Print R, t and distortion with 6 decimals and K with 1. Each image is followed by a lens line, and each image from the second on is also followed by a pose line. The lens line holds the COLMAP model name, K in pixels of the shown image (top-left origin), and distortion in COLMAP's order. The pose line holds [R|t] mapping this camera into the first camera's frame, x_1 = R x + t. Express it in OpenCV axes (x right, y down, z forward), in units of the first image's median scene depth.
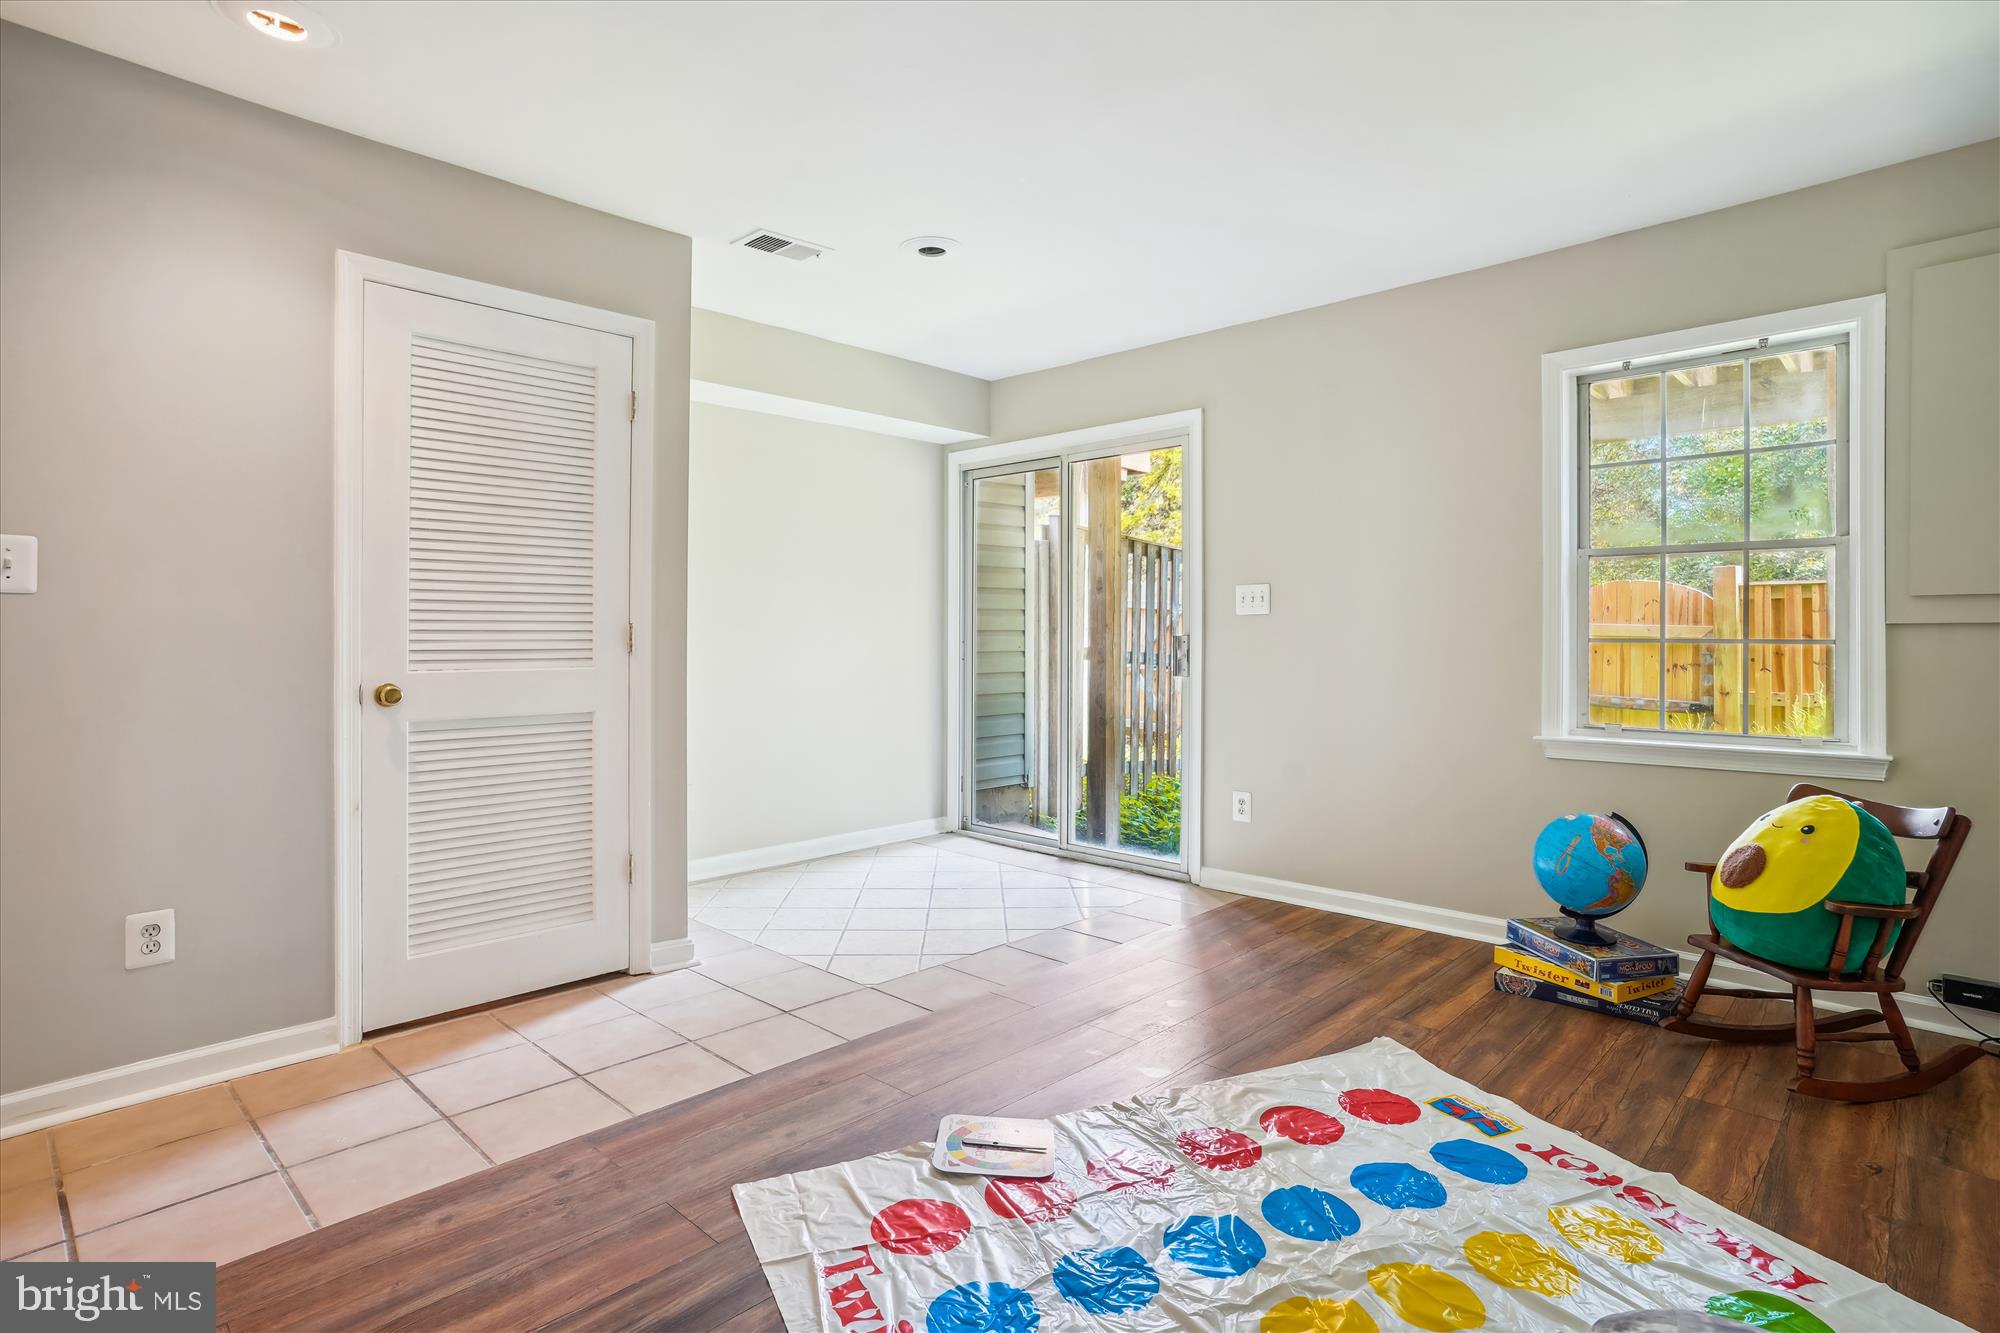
lens RADIAL K [[1007.9, 0, 1004.9], [0, 1007.9, 656.7], [0, 0, 1]] dist [-0.057476, 0.041231]
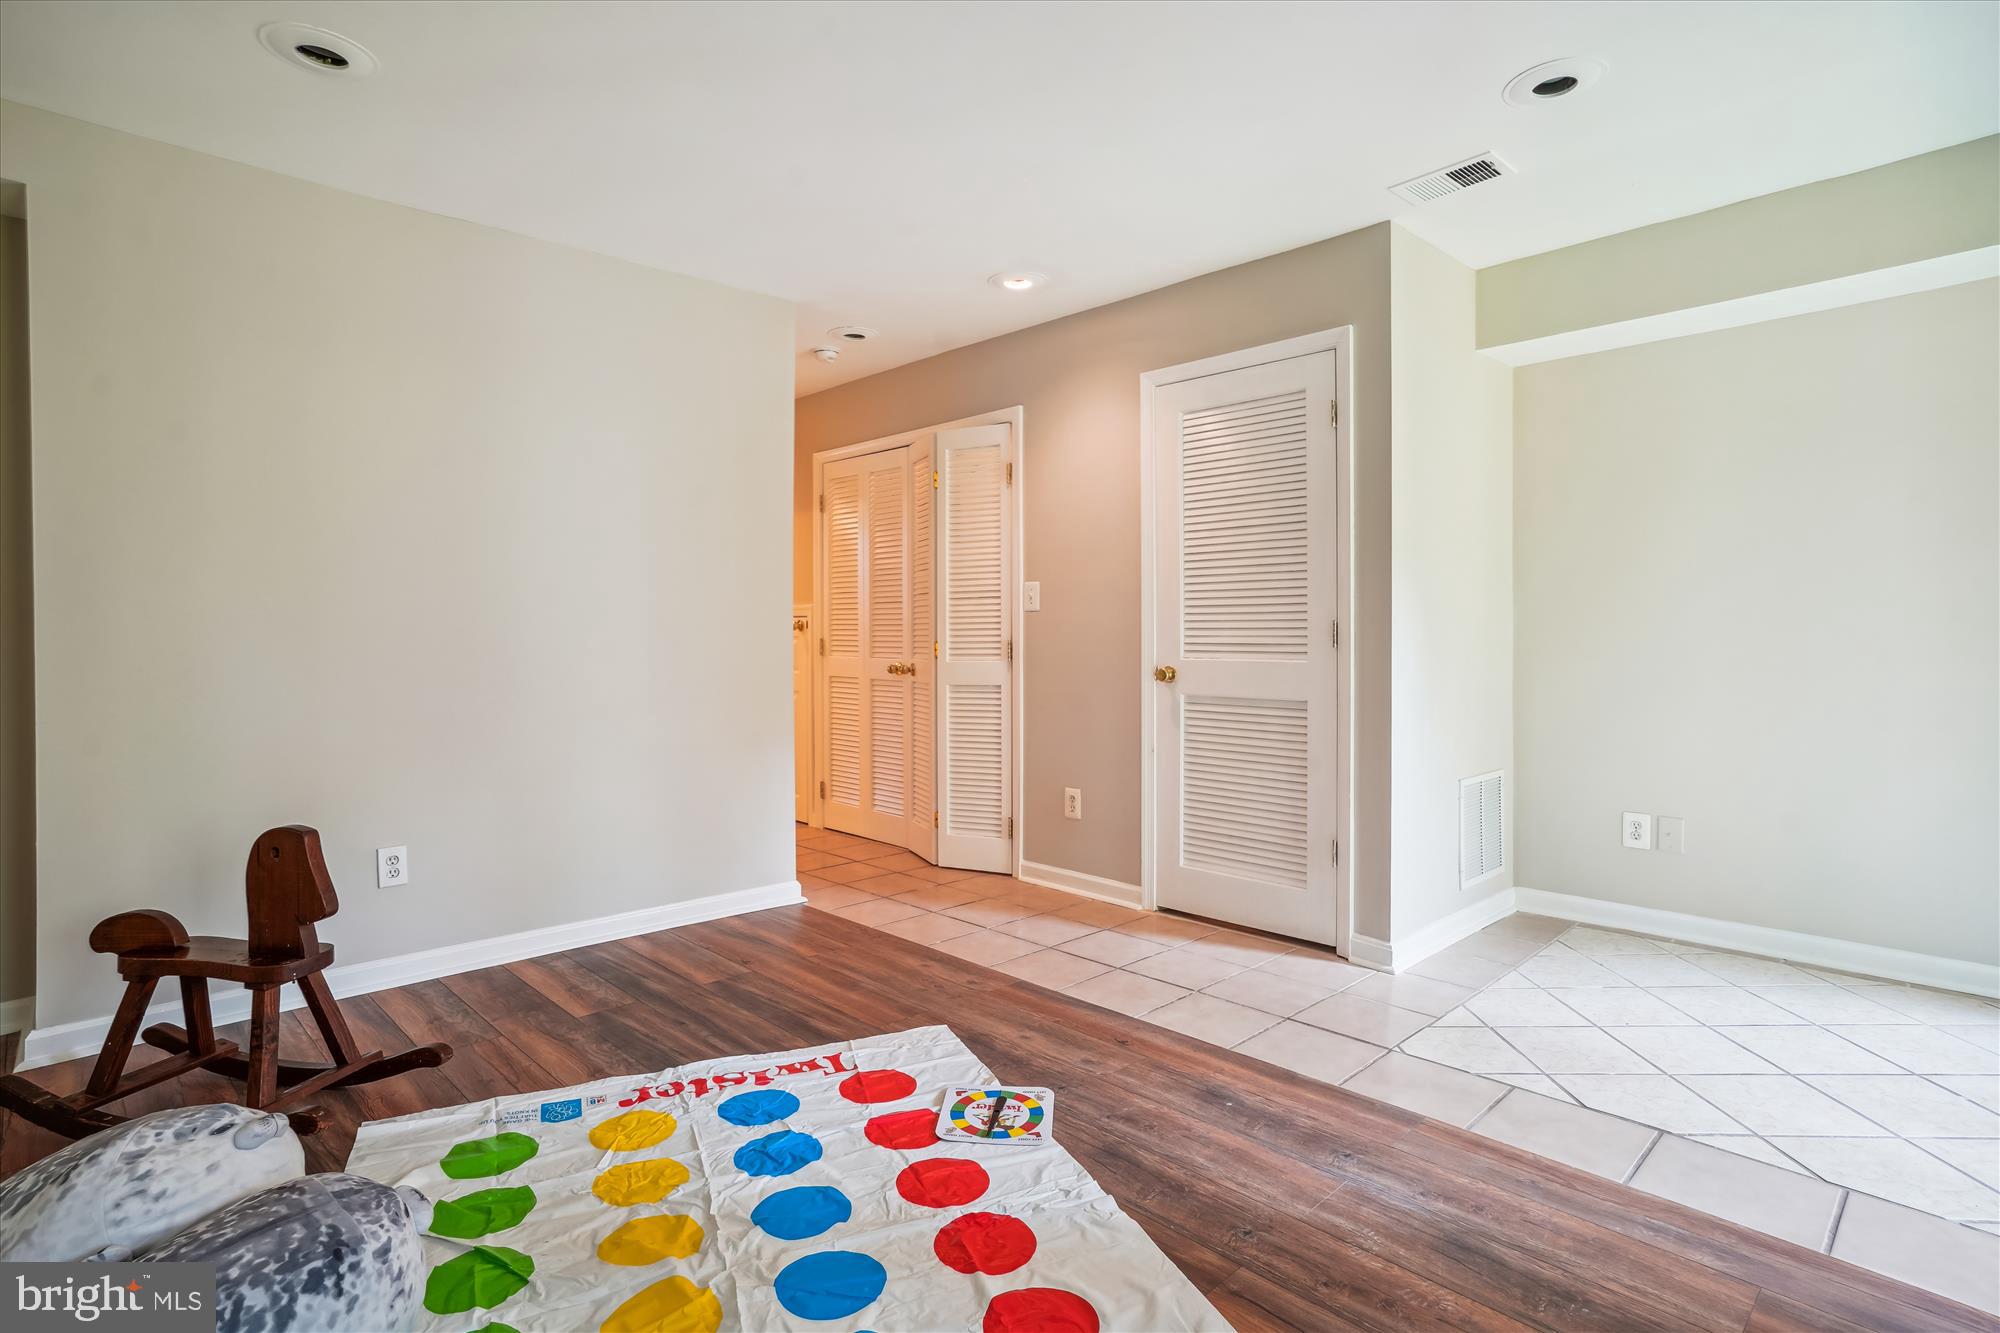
lens RADIAL K [[995.1, 0, 996.5], [0, 995.1, 651.7], [0, 0, 1]] dist [-0.059311, 0.038682]
pose [[-0.034503, 0.016725, -0.999265, 0.845568], [-0.017479, 0.999697, 0.017335, -0.014591], [0.999252, 0.018064, -0.034200, 0.846286]]
